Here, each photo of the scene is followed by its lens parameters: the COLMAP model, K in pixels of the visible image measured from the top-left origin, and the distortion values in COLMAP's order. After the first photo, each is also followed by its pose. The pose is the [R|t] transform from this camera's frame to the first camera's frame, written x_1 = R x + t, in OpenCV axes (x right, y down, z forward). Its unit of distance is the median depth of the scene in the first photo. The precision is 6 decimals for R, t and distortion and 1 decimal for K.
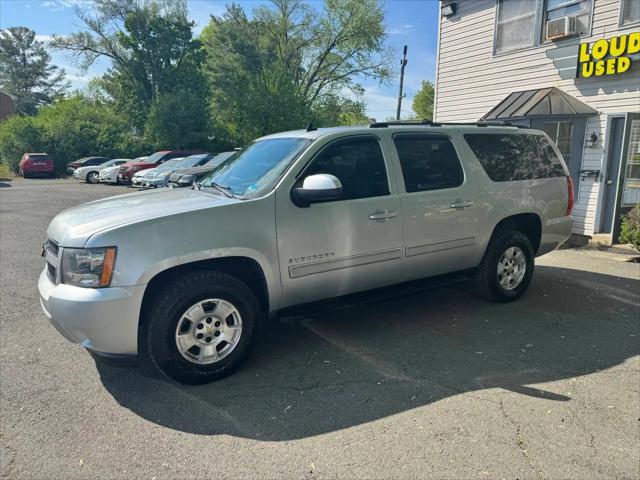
lens RADIAL K [[442.5, 0, 328.3], [0, 442.5, 243.0], [0, 0, 1]] dist [0.012194, -0.010430]
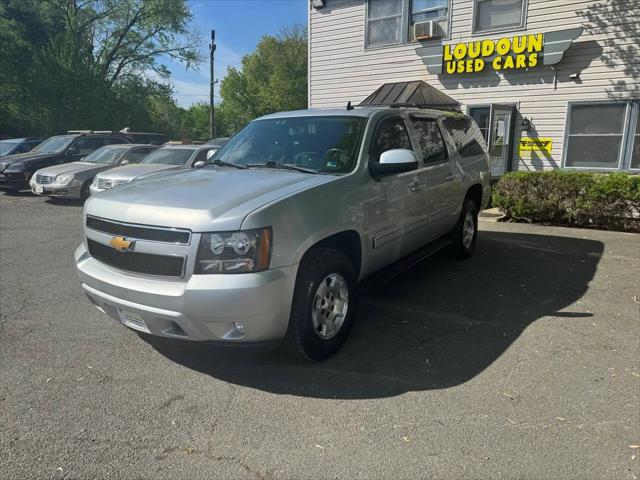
lens RADIAL K [[442.5, 0, 318.8], [0, 442.5, 236.4], [0, 0, 1]] dist [0.012194, -0.010430]
pose [[0.914774, -0.085339, 0.394848, -0.250710], [0.079979, 0.996344, 0.030048, 0.003451], [-0.395969, 0.004093, 0.918255, 0.032573]]
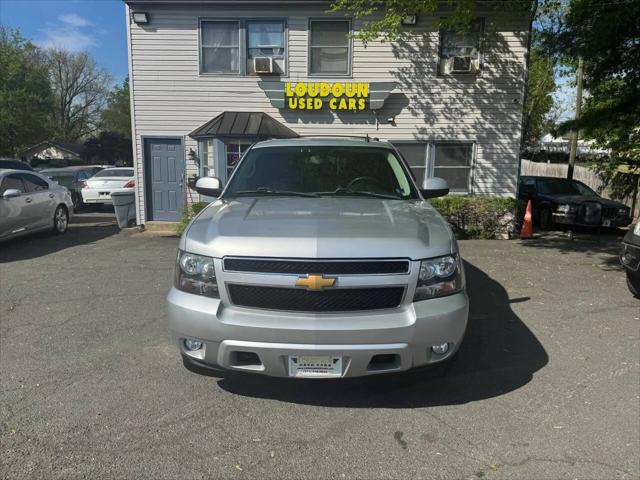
lens RADIAL K [[442.5, 0, 315.9], [0, 442.5, 245.8], [0, 0, 1]] dist [0.012194, -0.010430]
pose [[0.548893, -0.129860, 0.825744, -0.497636], [0.148593, 0.987284, 0.056490, -0.034160], [-0.822579, 0.091693, 0.561209, 0.232715]]
